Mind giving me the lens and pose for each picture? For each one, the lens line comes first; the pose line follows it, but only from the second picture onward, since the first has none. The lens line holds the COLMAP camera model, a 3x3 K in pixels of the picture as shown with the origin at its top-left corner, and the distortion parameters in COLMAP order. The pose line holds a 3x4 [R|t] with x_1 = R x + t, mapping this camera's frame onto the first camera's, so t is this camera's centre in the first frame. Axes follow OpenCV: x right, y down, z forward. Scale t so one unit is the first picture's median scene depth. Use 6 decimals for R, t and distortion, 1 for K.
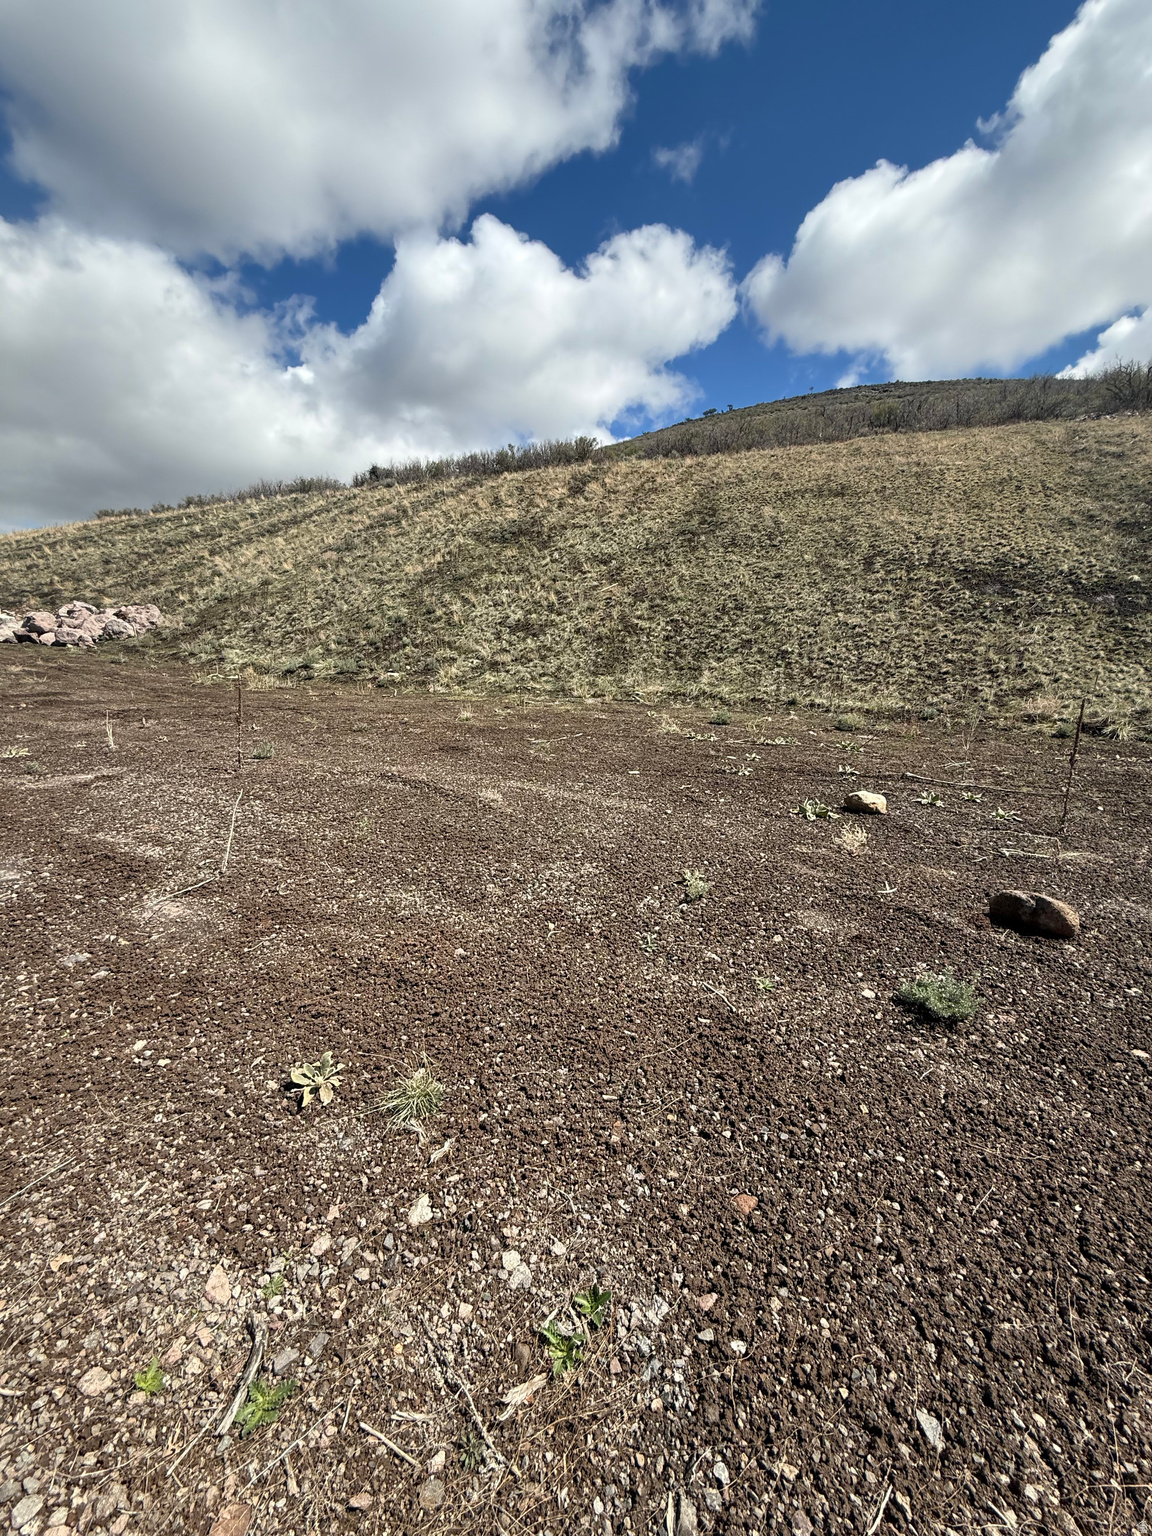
lens RADIAL K [[610.1, 0, 575.0], [0, 610.1, 767.9], [0, 0, 1]] dist [-0.001638, -0.000033]
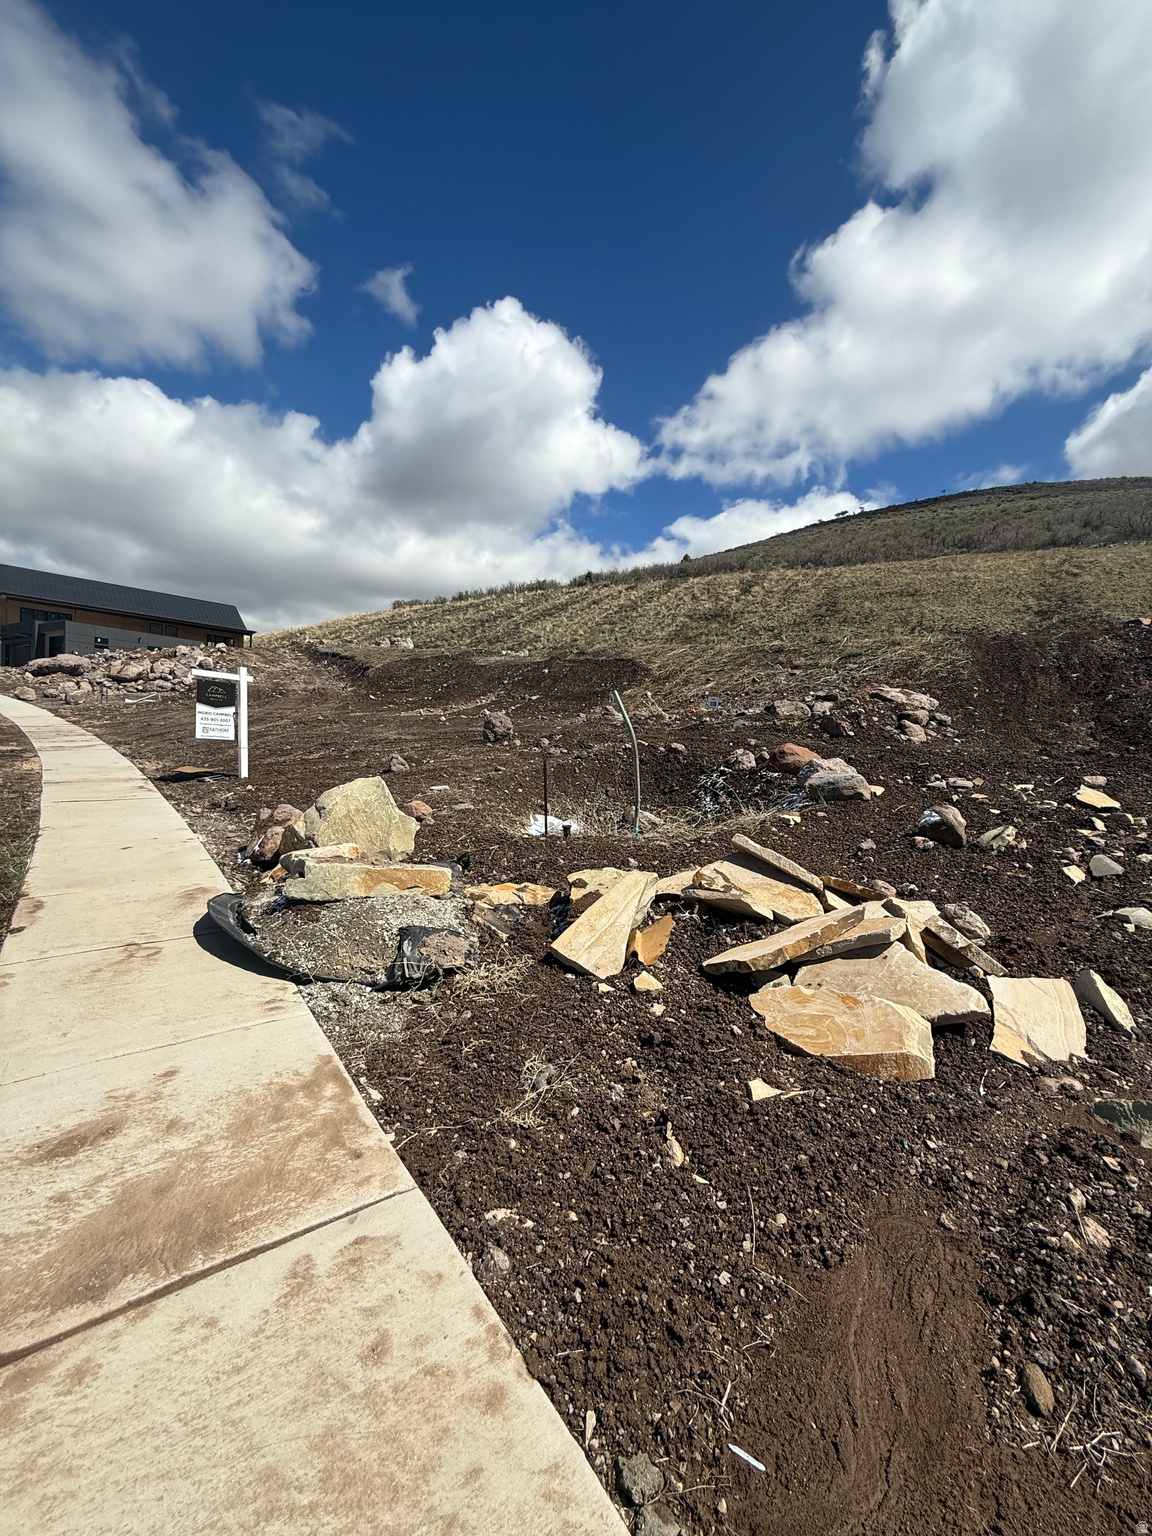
lens RADIAL K [[610.1, 0, 573.6], [0, 610.1, 771.6], [0, 0, 1]] dist [-0.001638, -0.000033]
pose [[0.980420, 0.054563, -0.189209, -0.117292], [-0.077623, 0.990130, -0.116690, 0.249415], [0.180975, 0.129093, 0.974979, -0.612449]]
